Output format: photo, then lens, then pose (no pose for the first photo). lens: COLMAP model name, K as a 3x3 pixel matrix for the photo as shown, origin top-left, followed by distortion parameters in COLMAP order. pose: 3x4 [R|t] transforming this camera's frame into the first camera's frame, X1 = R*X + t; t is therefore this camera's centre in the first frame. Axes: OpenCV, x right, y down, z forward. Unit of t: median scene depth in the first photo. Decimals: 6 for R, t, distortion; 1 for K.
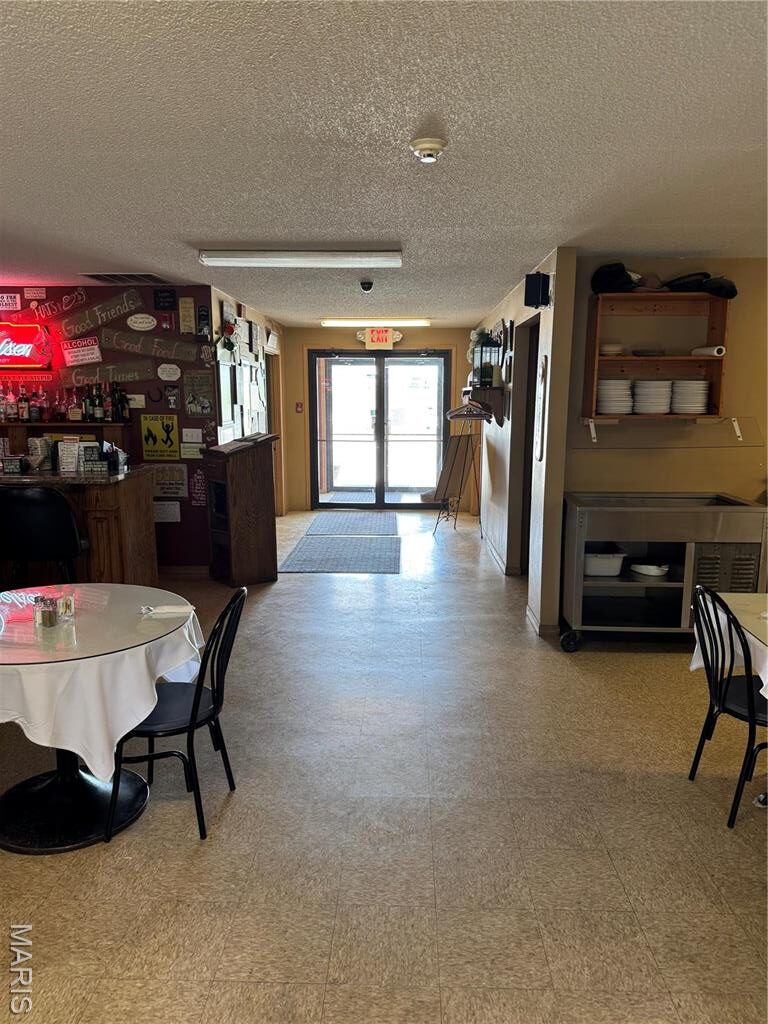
lens RADIAL K [[722.1, 0, 384.0], [0, 722.1, 512.0], [0, 0, 1]] dist [-0.005869, -0.003576]
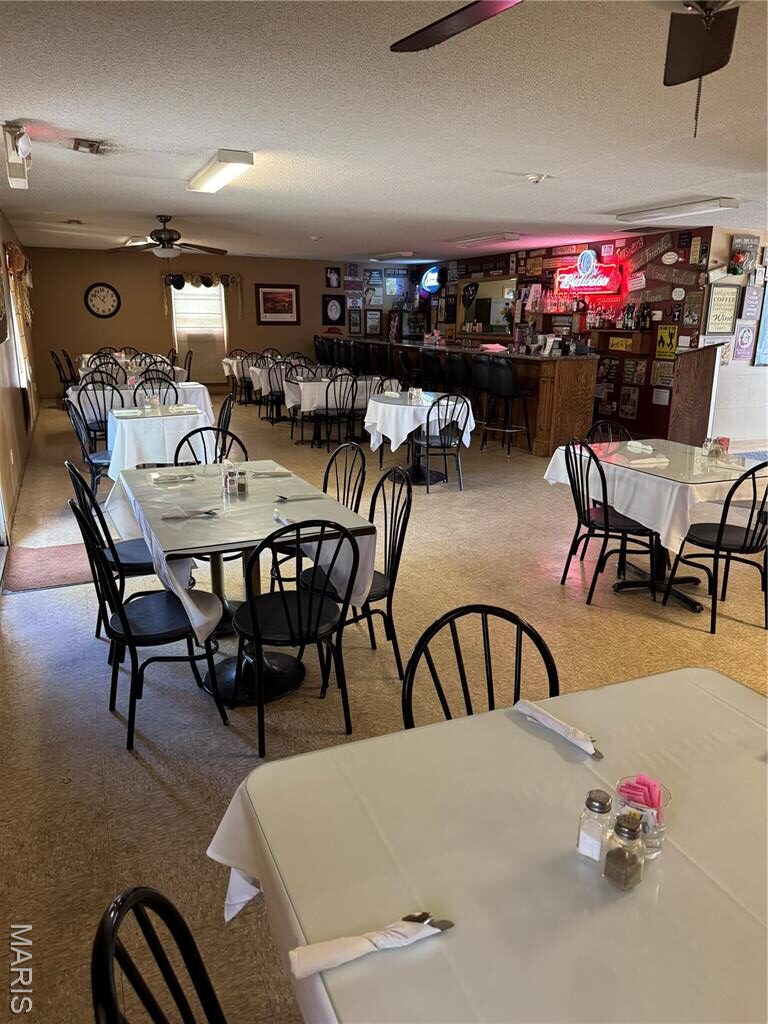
lens RADIAL K [[722.1, 0, 384.0], [0, 722.1, 512.0], [0, 0, 1]] dist [-0.005869, -0.003576]
pose [[0.411483, 0.238571, -0.879639, 0.786195], [-0.142877, 0.970086, 0.196266, 0.020620], [0.900149, 0.044920, 0.433260, -0.086296]]
